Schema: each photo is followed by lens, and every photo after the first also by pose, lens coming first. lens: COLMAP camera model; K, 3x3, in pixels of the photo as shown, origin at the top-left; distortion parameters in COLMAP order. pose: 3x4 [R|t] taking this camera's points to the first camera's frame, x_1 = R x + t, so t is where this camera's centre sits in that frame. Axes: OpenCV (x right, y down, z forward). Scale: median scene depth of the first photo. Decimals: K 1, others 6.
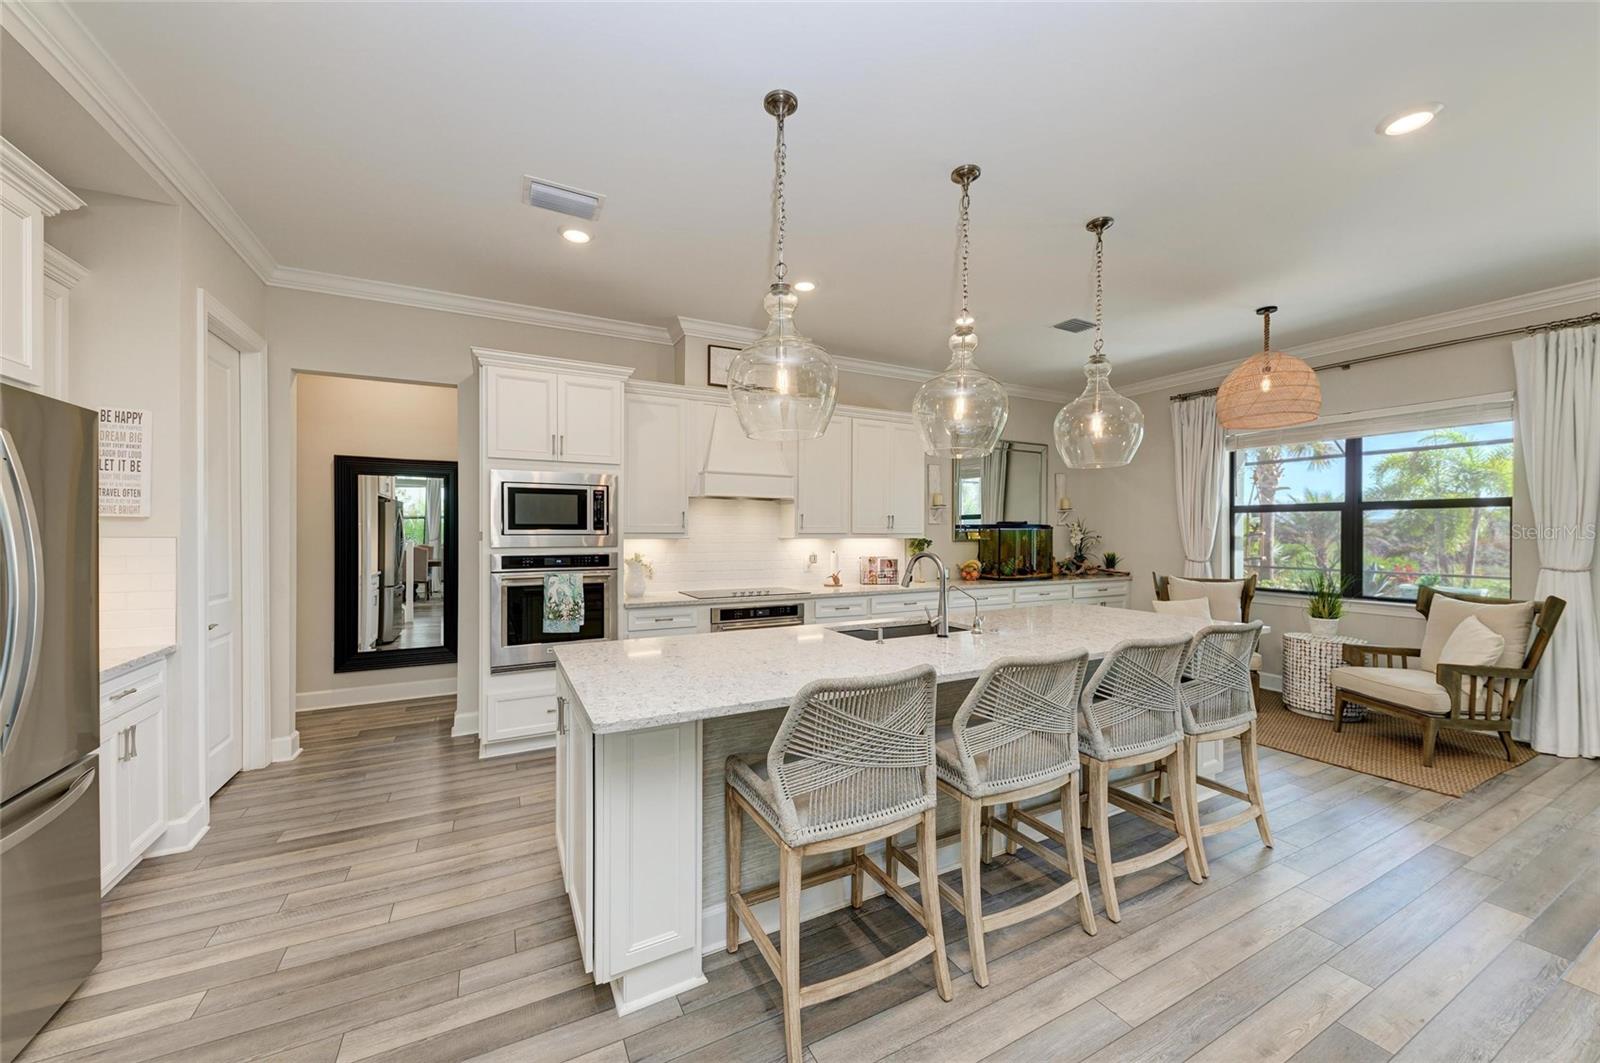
lens RADIAL K [[584.2, 0, 794.4], [0, 584.2, 537.2], [0, 0, 1]] dist [0.006774, -0.002220]
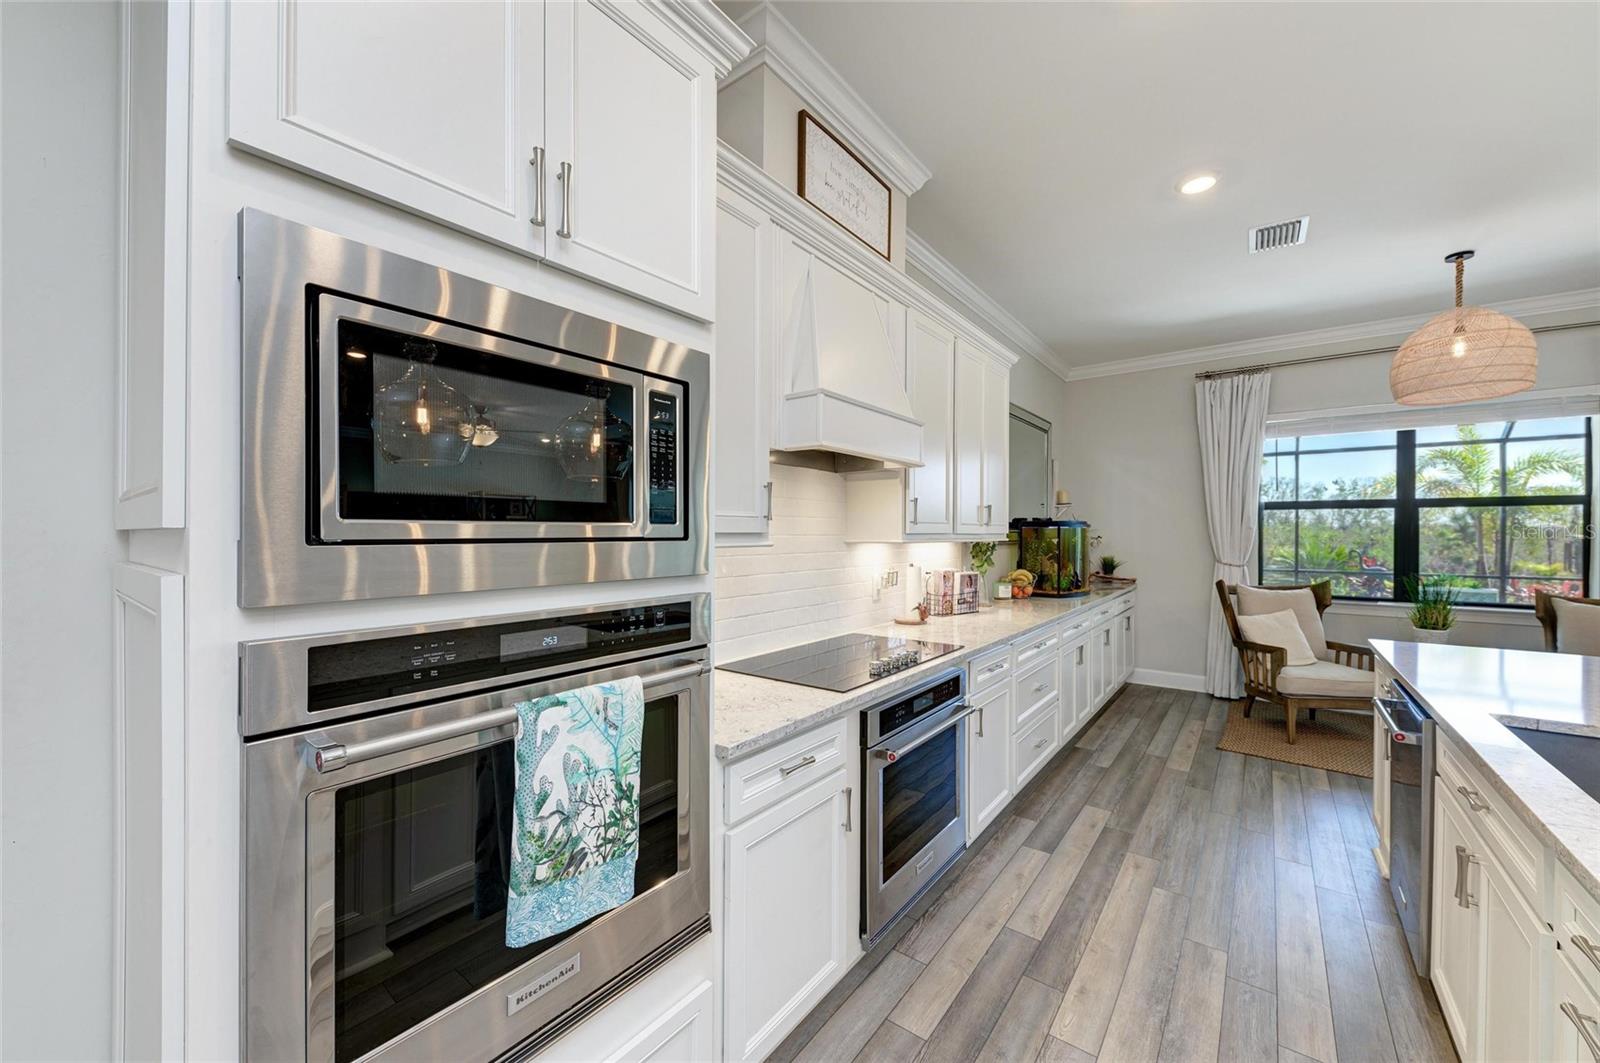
lens RADIAL K [[606.1, 0, 797.5], [0, 606.1, 535.7], [0, 0, 1]] dist [0.002314, -0.000705]
pose [[0.903550, -0.003461, 0.428469, -0.328777], [0.004292, 0.999990, -0.000973, -0.004526], [-0.428462, 0.002718, 0.903556, 0.553684]]
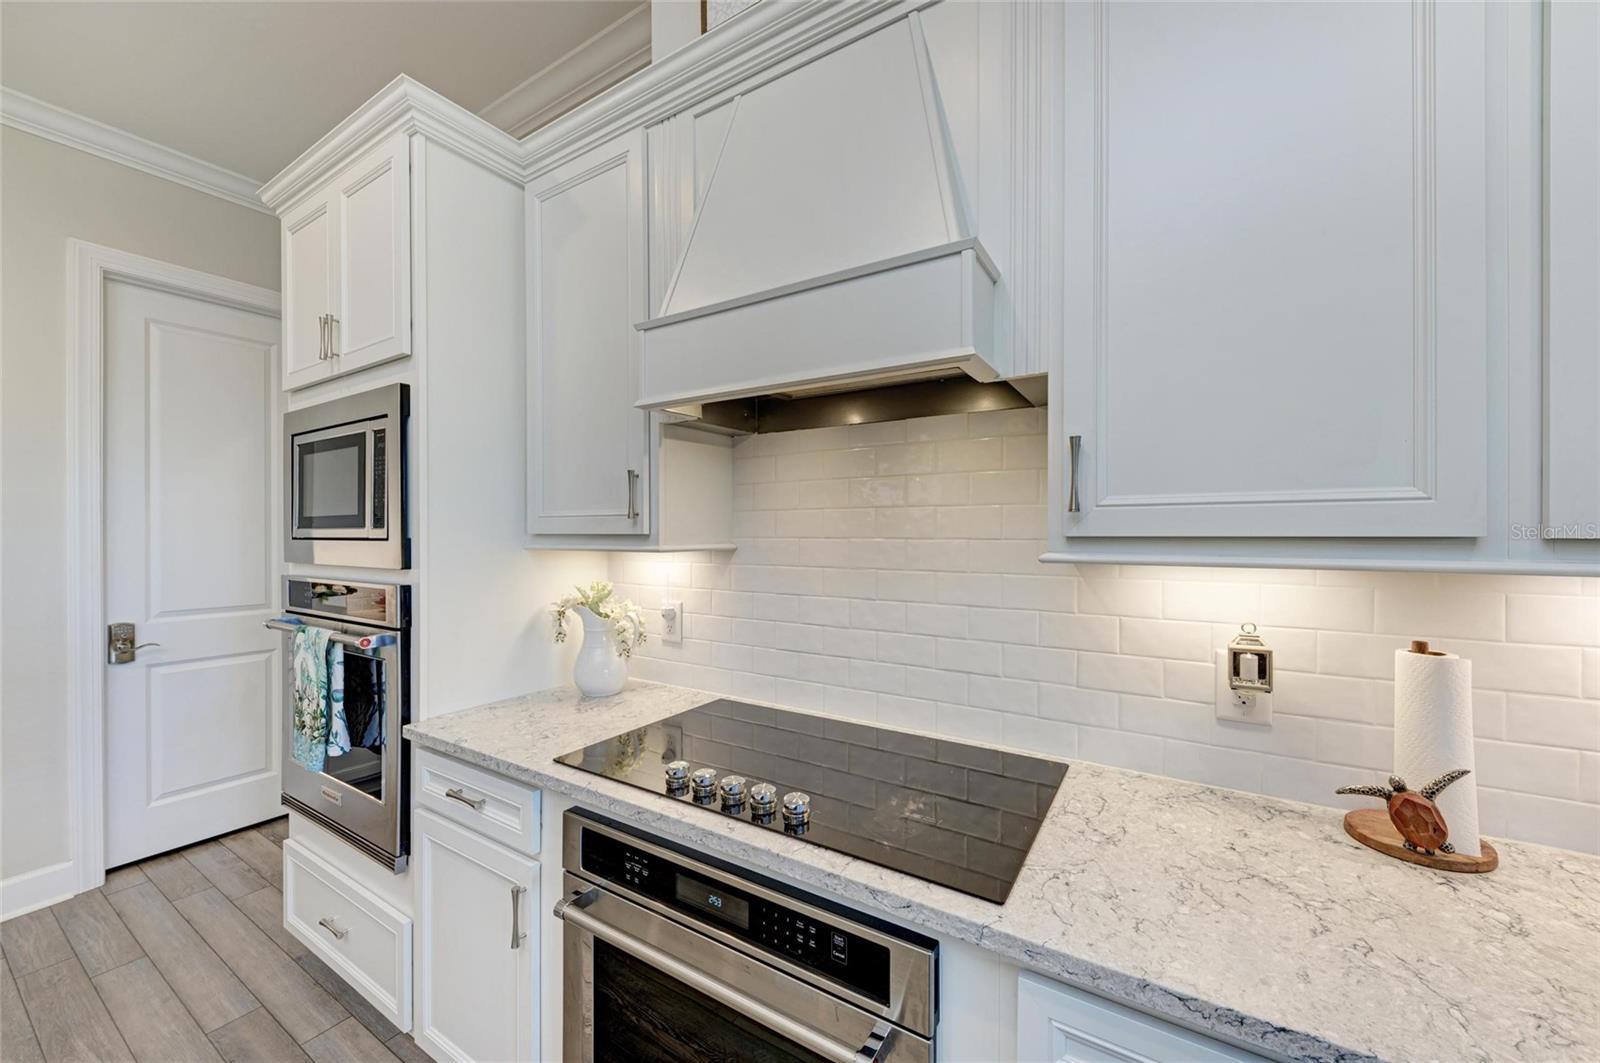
lens RADIAL K [[606.1, 0, 796.4], [0, 606.1, 536.7], [0, 0, 1]] dist [0.002314, -0.000705]
pose [[0.509953, 0.002250, -0.860199, 0.139727], [-0.005718, 0.999983, -0.000774, -0.006240], [0.860183, 0.005313, 0.509958, 0.836883]]
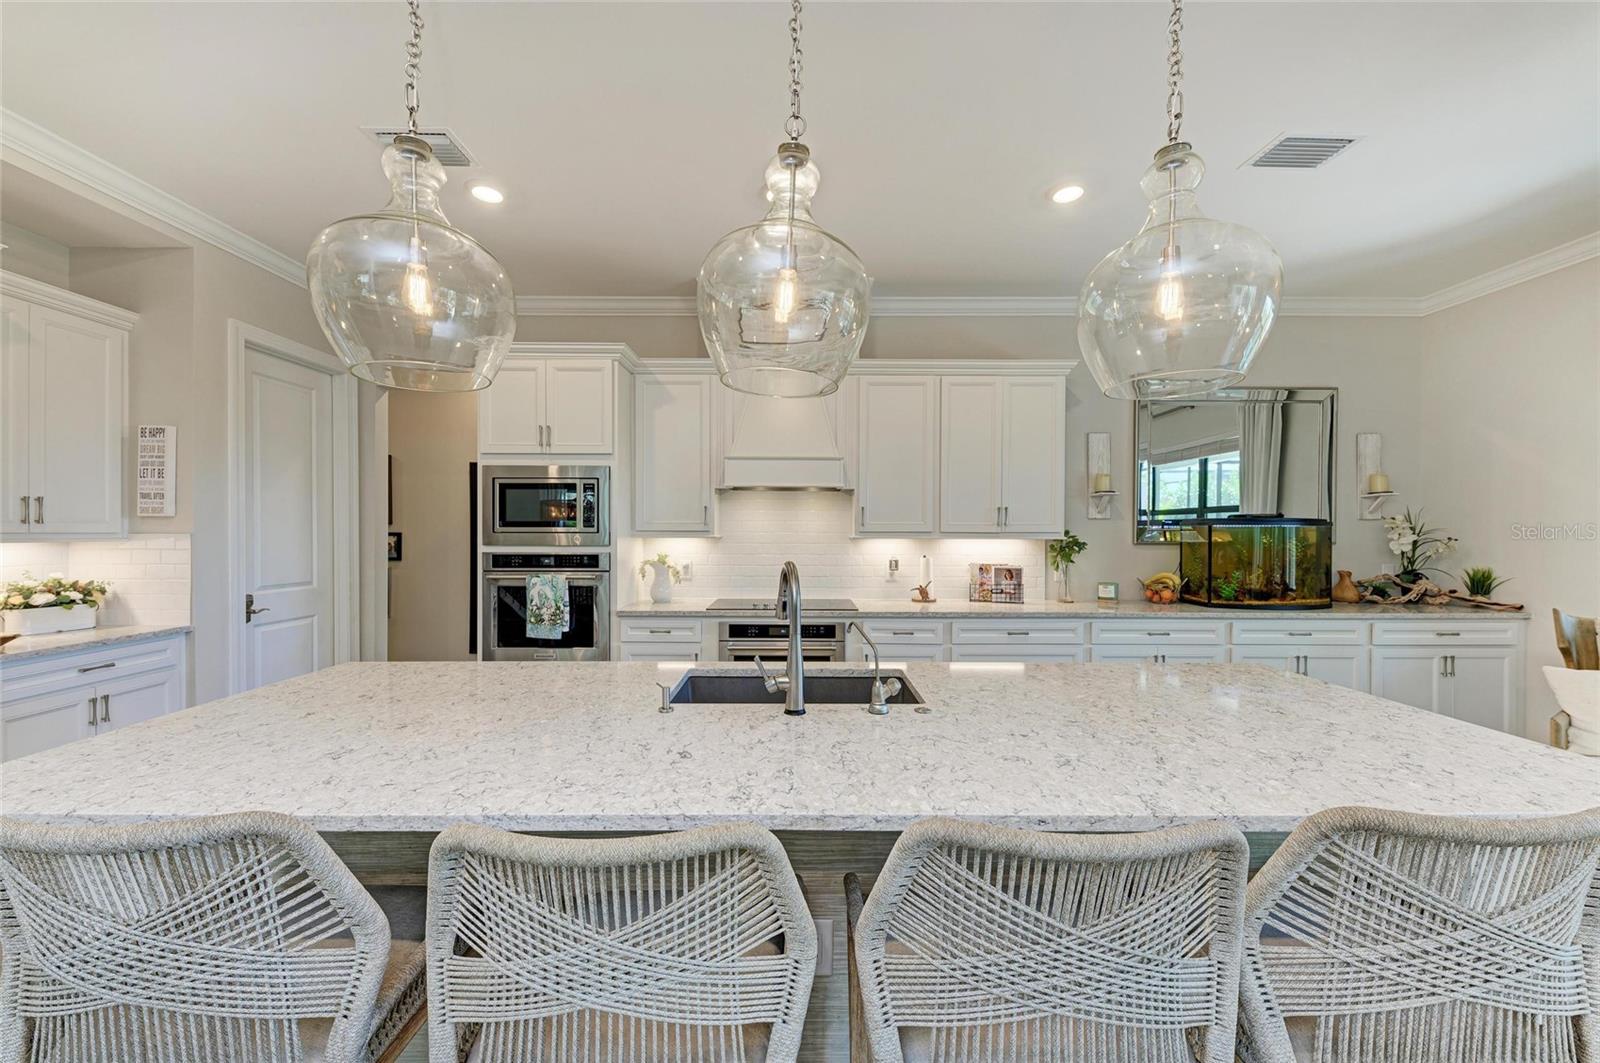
lens RADIAL K [[584.2, 0, 800.0], [0, 584.2, 533.6], [0, 0, 1]] dist [0.006774, -0.002220]
pose [[0.889371, 0.003232, -0.457175, 0.299902], [-0.005151, 0.999982, -0.002952, -0.001634], [0.457158, 0.004980, 0.889372, 0.278601]]
